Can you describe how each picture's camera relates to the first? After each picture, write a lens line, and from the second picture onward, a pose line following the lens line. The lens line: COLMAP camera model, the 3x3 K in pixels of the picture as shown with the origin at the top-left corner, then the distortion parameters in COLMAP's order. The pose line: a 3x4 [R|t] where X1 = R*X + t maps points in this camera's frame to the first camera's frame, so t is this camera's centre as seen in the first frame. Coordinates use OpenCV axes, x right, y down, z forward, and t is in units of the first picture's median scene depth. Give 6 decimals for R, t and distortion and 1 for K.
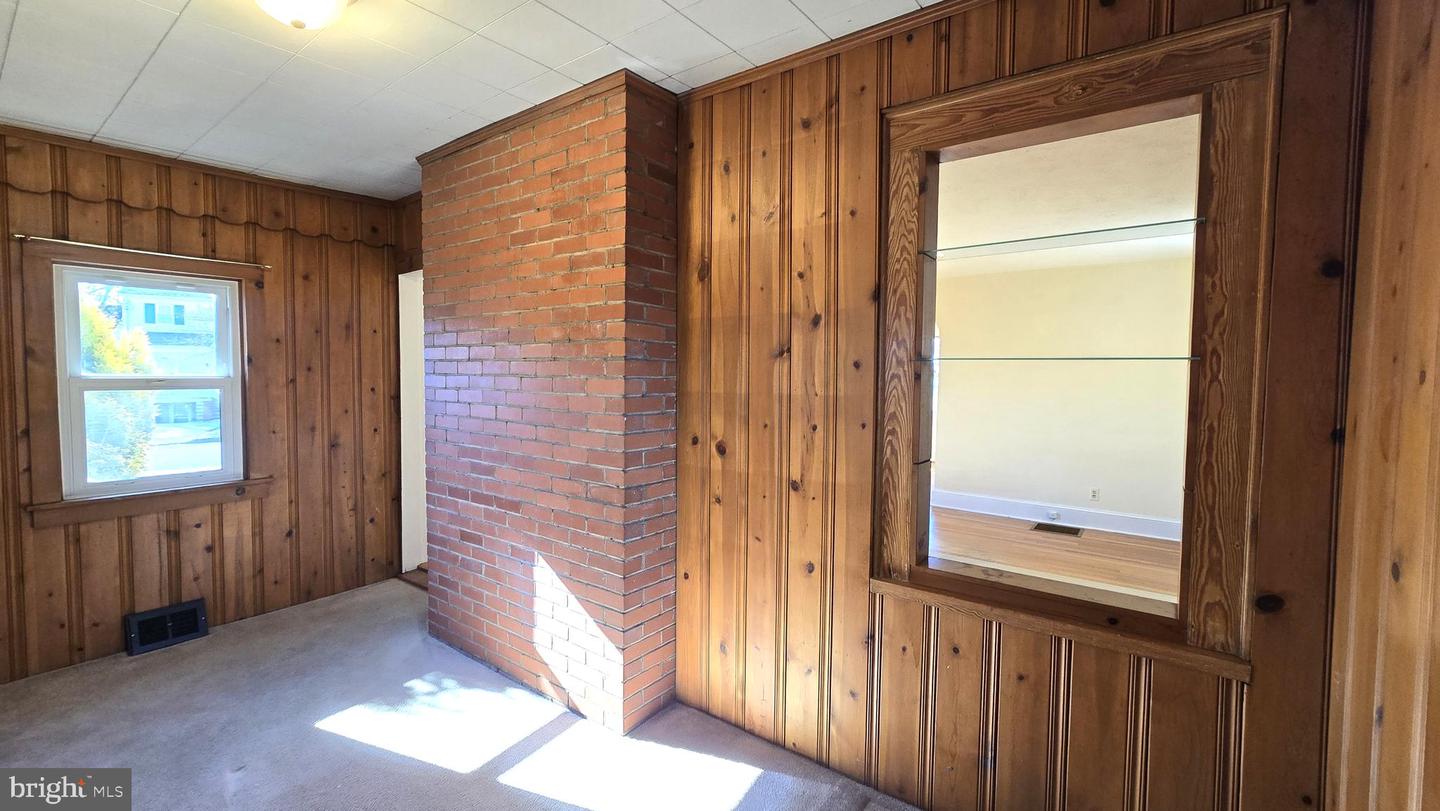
lens RADIAL K [[590.3, 0, 726.5], [0, 590.3, 399.0], [0, 0, 1]] dist [-0.000099, -0.000440]
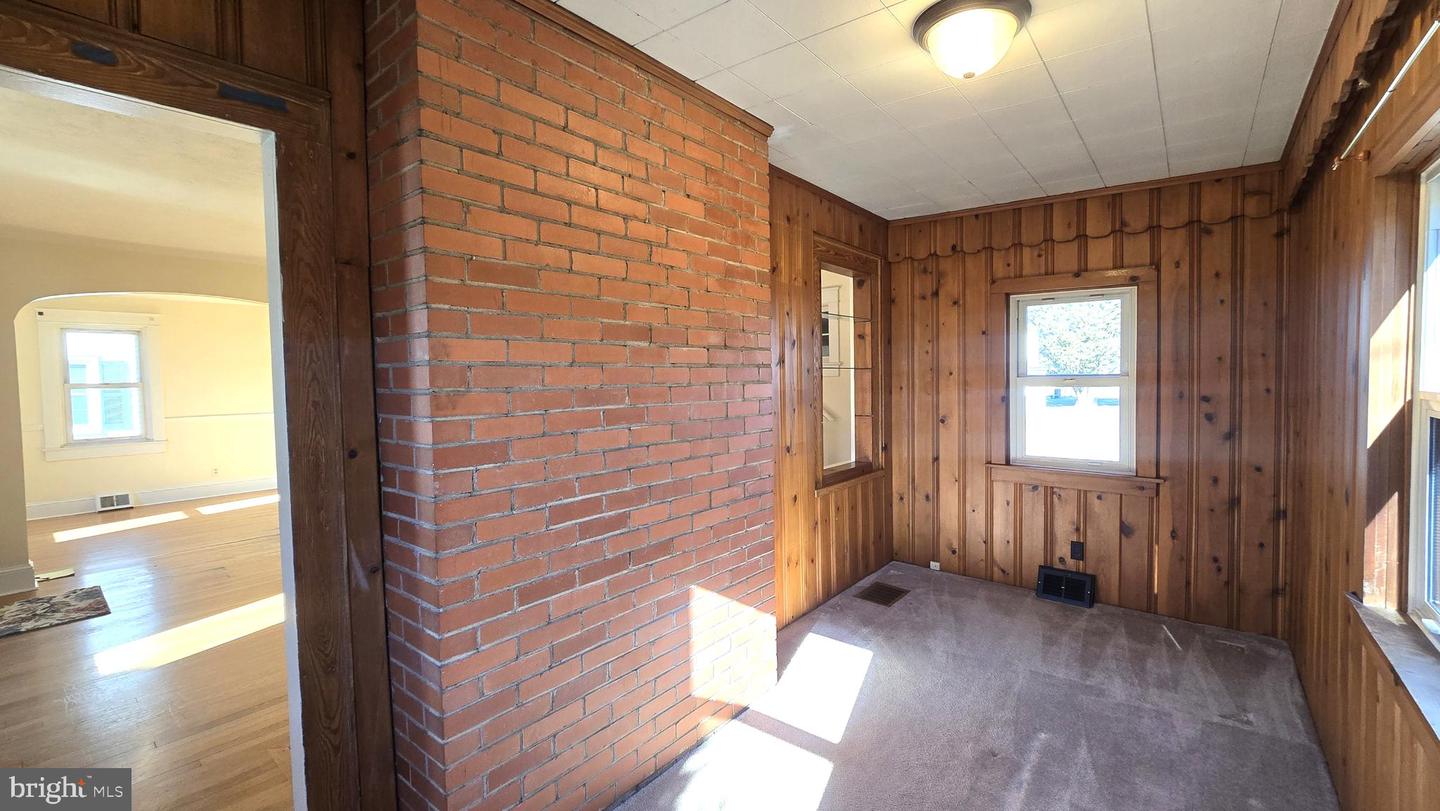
lens RADIAL K [[590.3, 0, 726.5], [0, 590.3, 399.0], [0, 0, 1]] dist [-0.000099, -0.000440]
pose [[0.047936, -0.047737, 0.997709, -1.246328], [0.060716, 0.997149, 0.044793, -0.055383], [-0.997003, 0.058430, 0.050698, 0.942362]]
